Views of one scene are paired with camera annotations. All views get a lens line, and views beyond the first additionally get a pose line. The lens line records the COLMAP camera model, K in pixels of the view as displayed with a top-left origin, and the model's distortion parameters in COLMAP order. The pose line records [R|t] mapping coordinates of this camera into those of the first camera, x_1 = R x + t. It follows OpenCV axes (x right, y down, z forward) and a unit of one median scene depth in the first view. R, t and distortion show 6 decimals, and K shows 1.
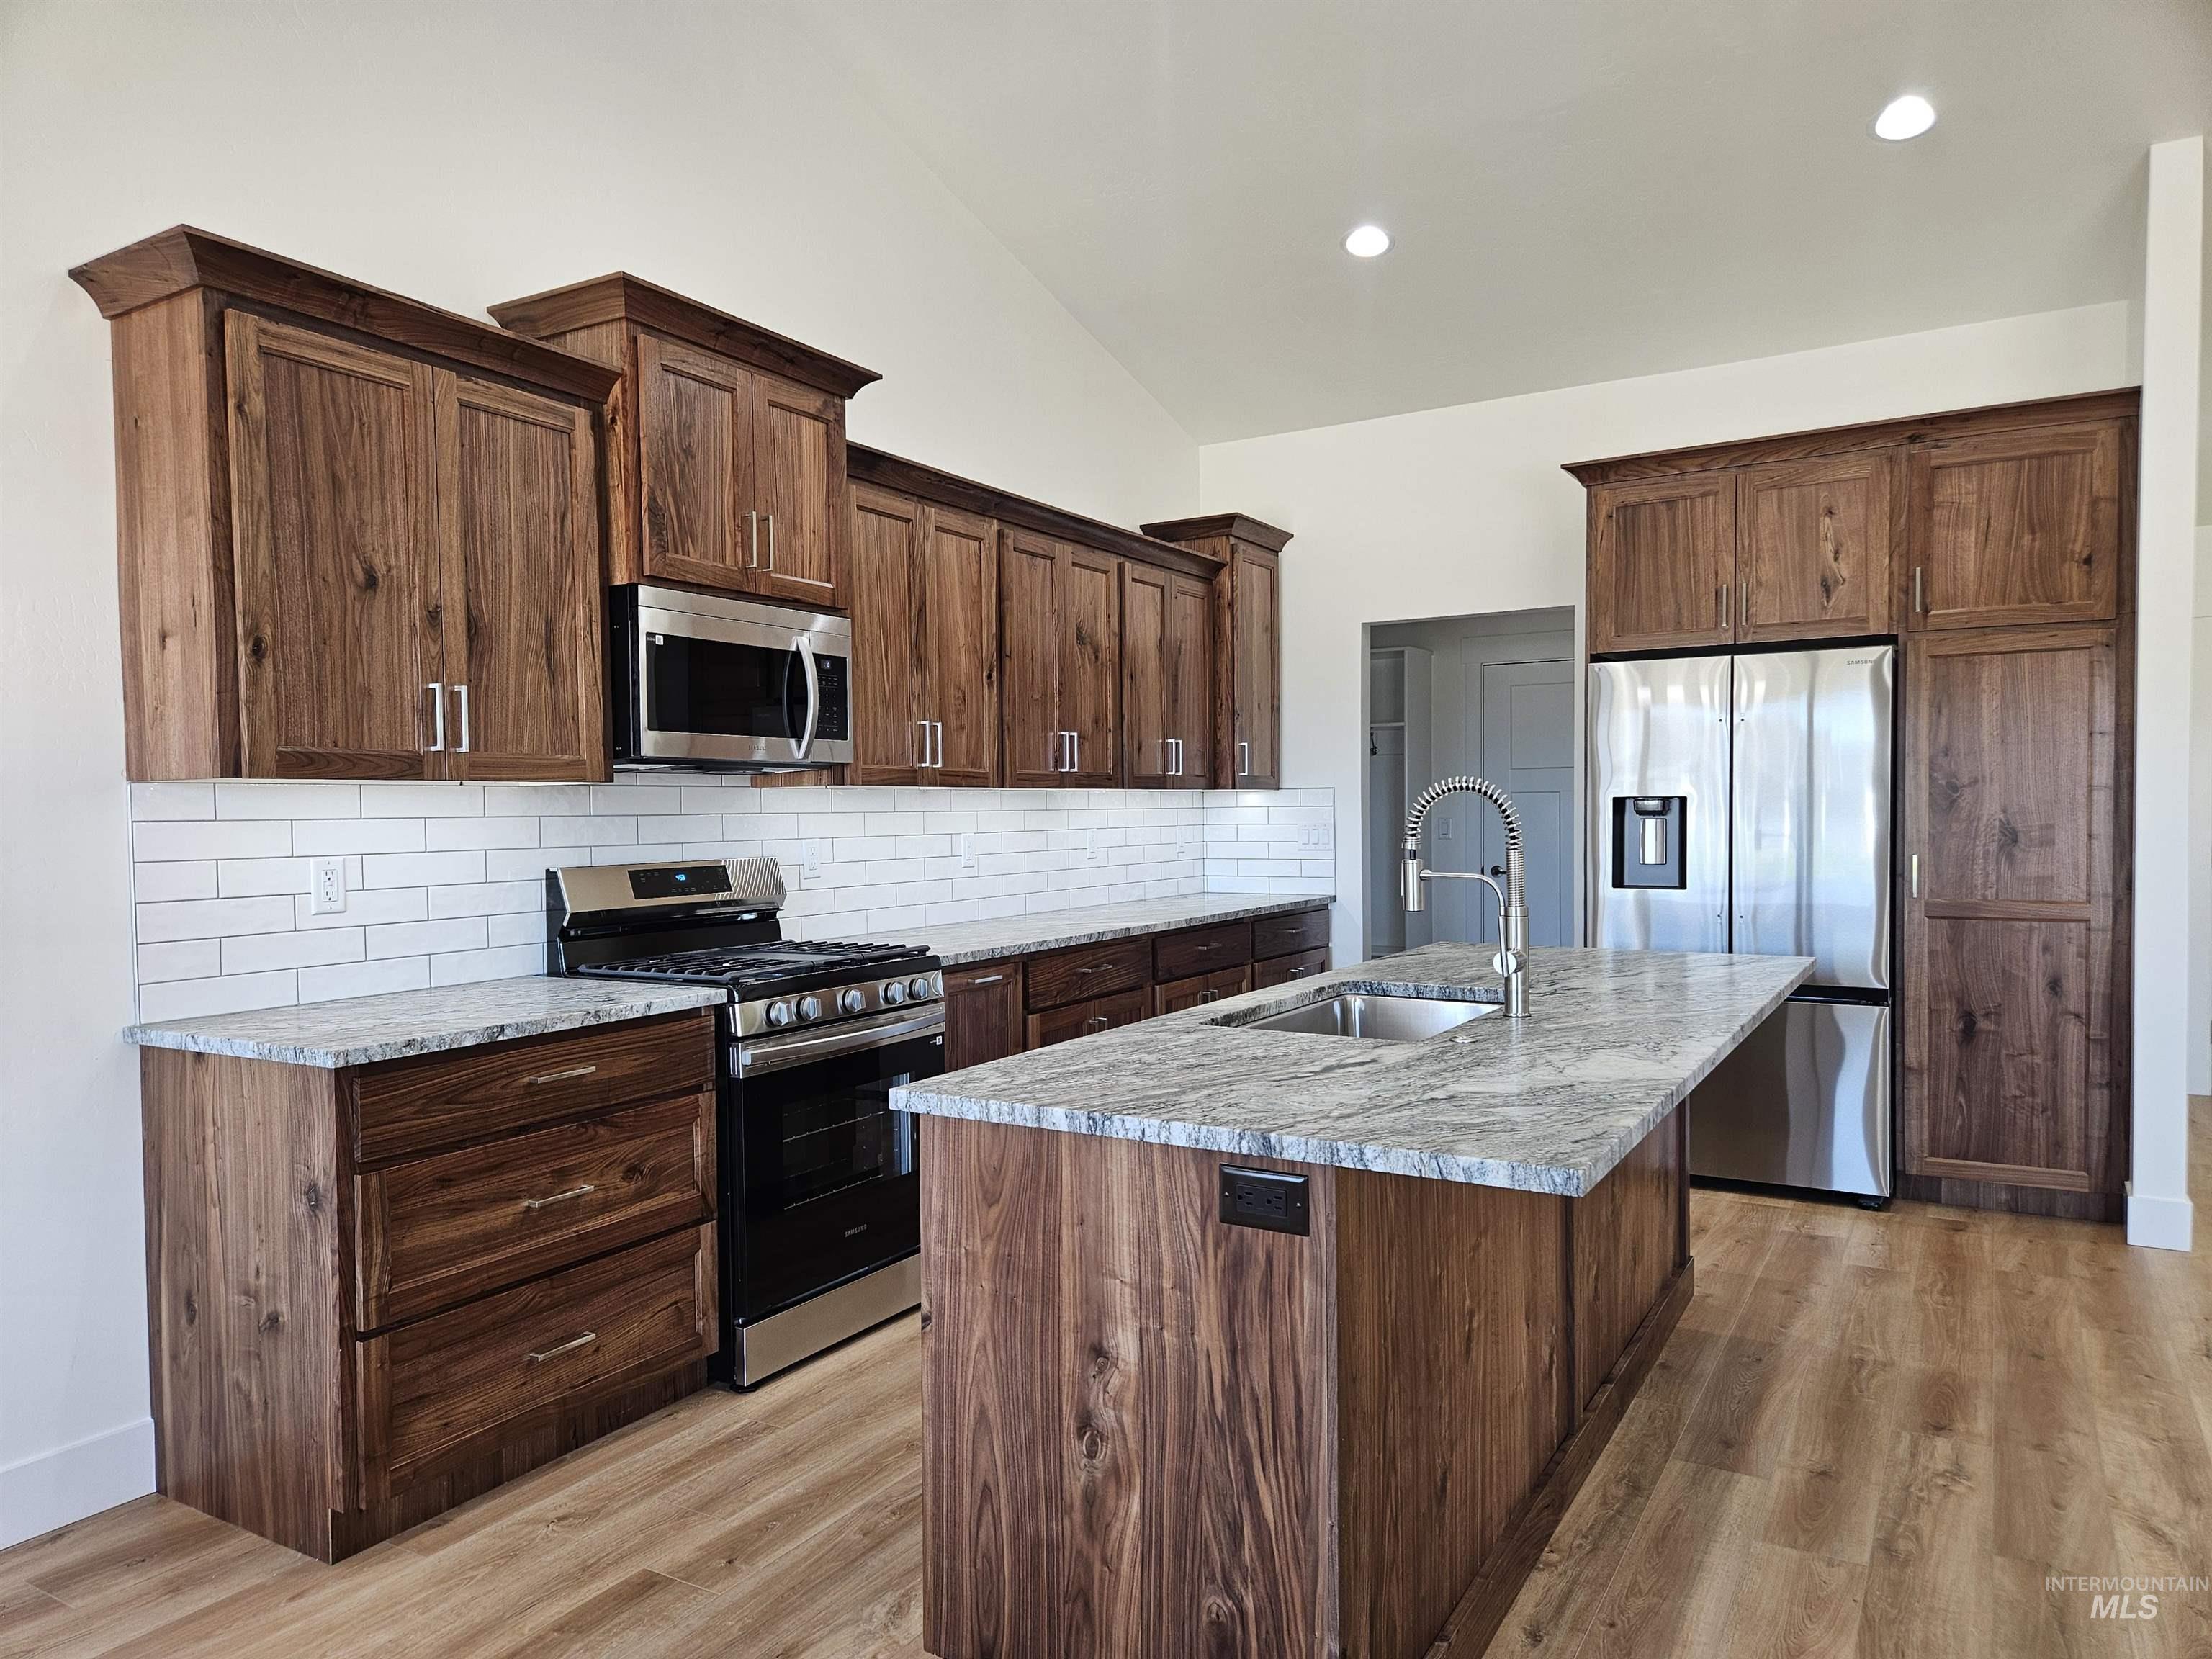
lens RADIAL K [[1474.5, 0, 1100.3], [0, 1474.5, 837.0], [0, 0, 1]] dist [0.044697, -0.030301]
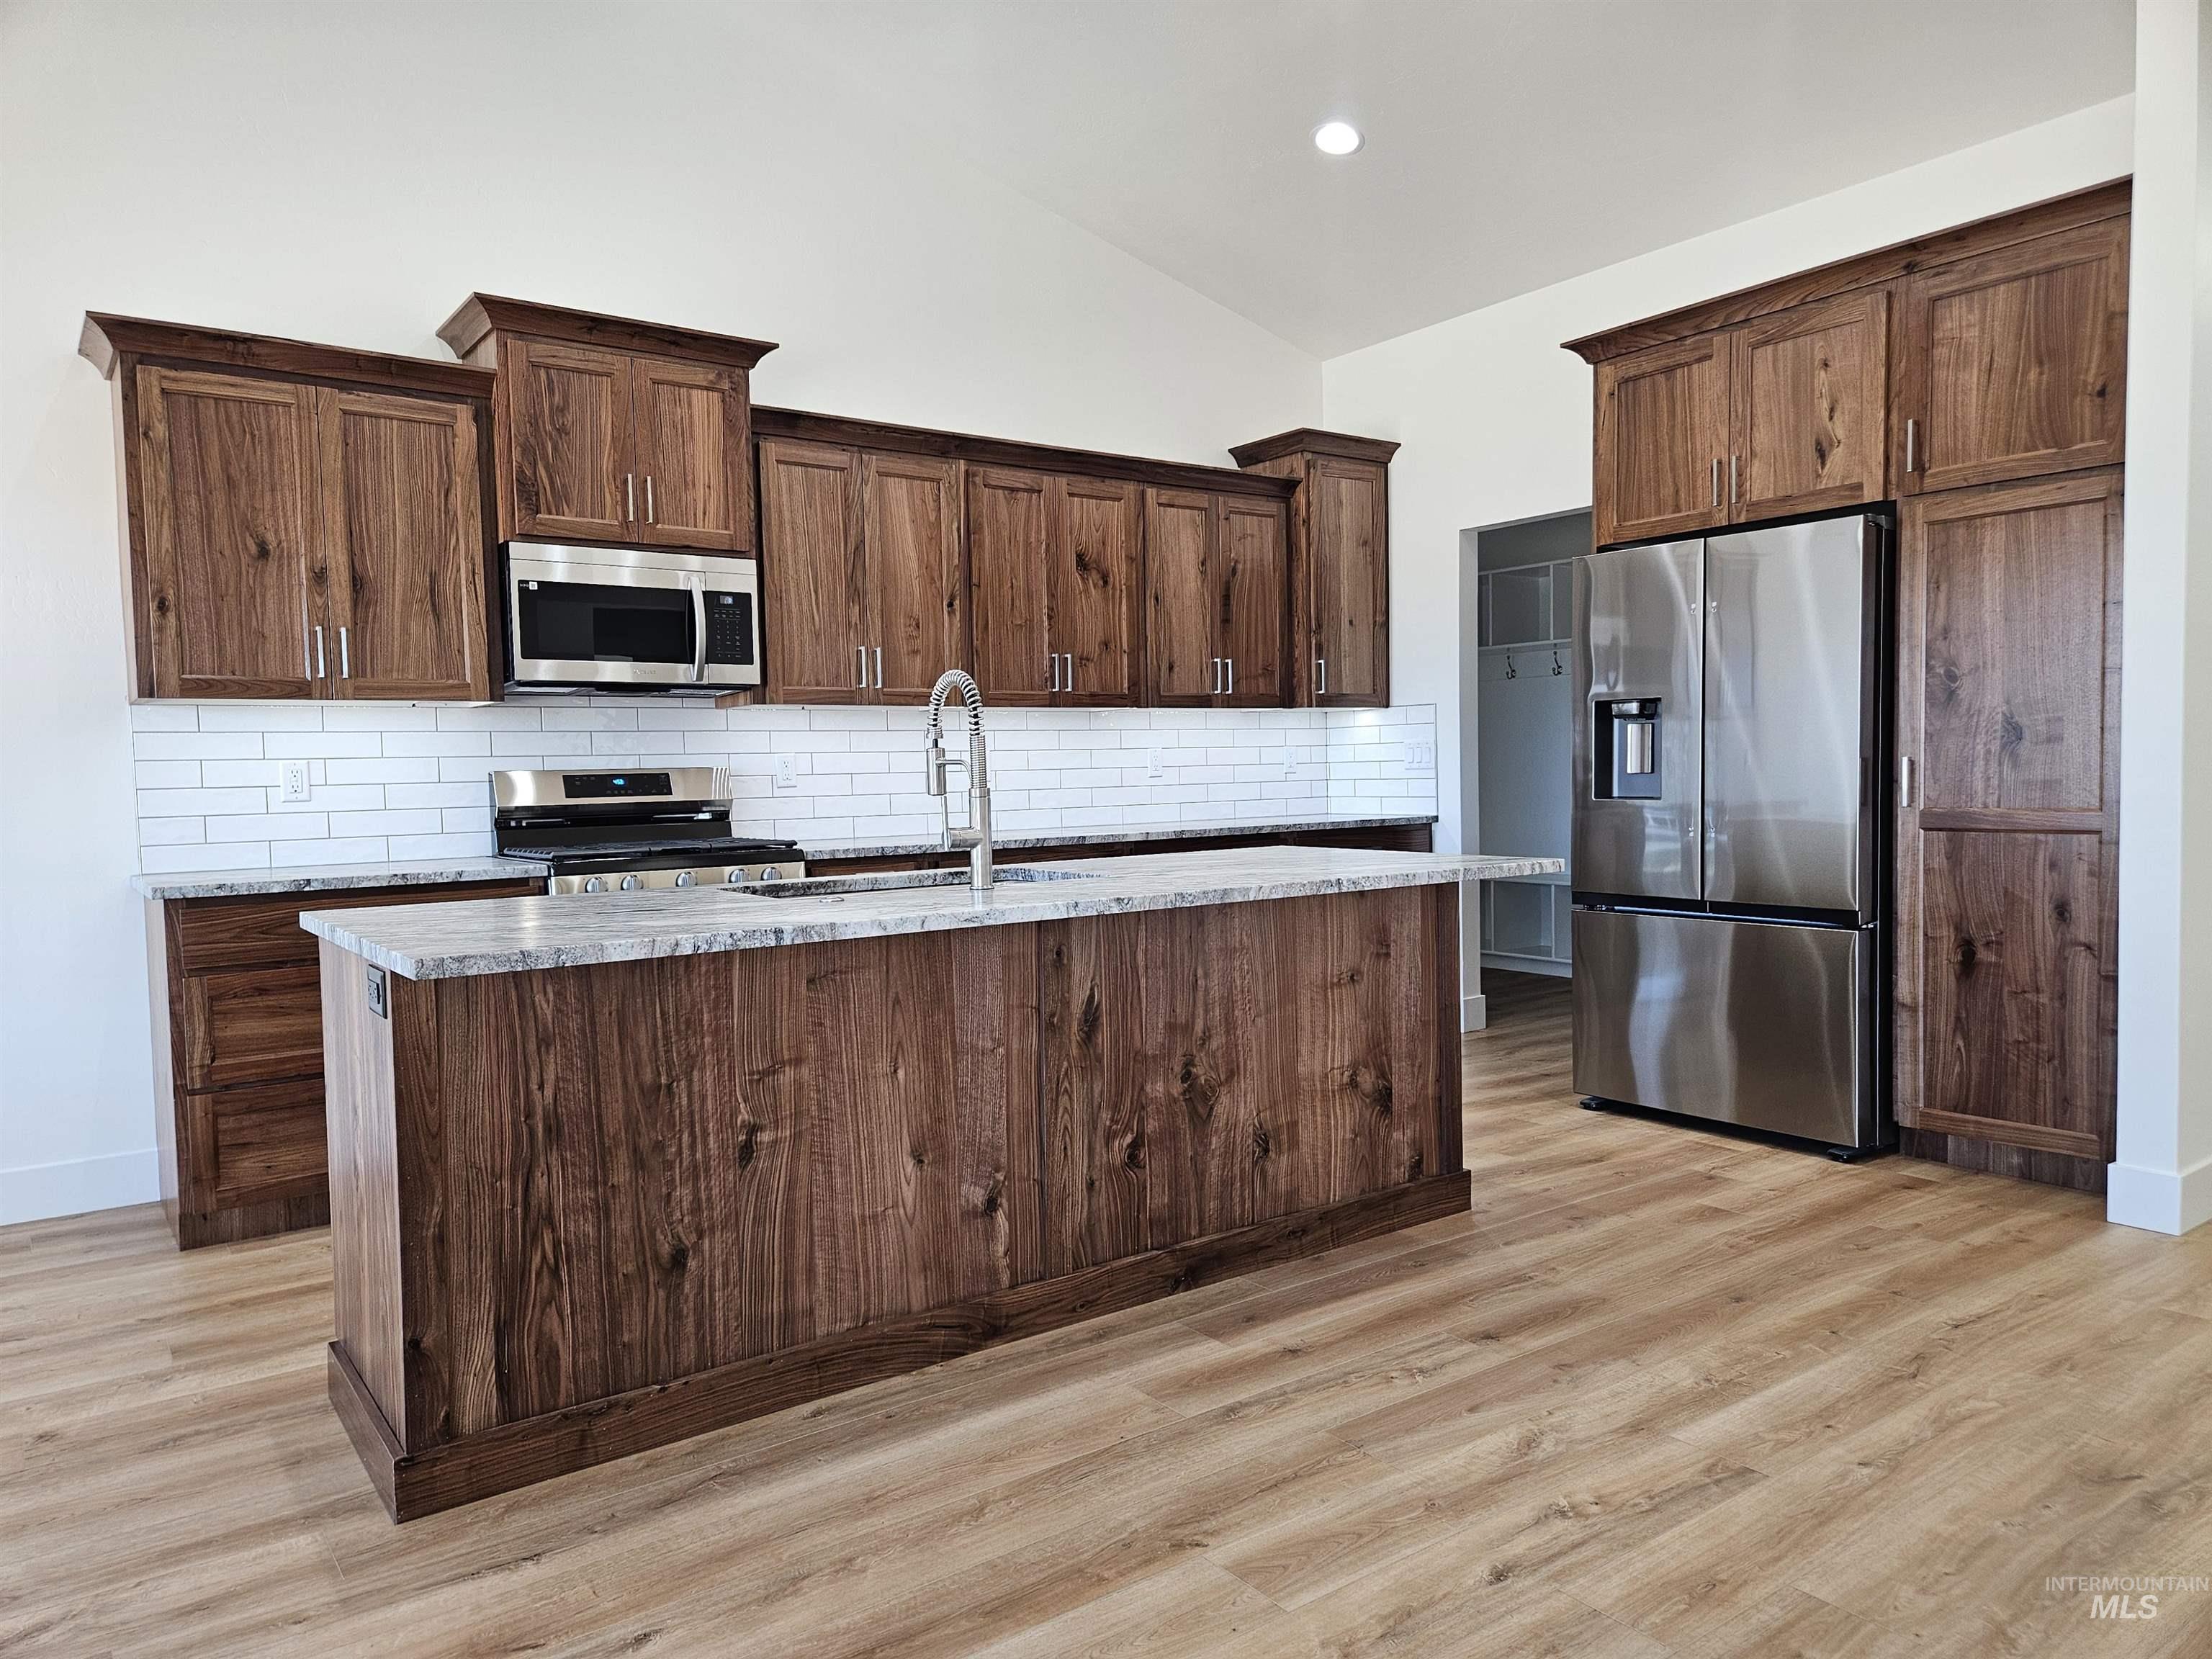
lens RADIAL K [[1474.5, 0, 1067.1], [0, 1474.5, 824.6], [0, 0, 1]] dist [0.044697, -0.030301]
pose [[0.921146, 0.006319, -0.389167, 0.522401], [0.004403, 0.999635, 0.026651, 0.031283], [0.389193, -0.026263, 0.920782, 0.021653]]
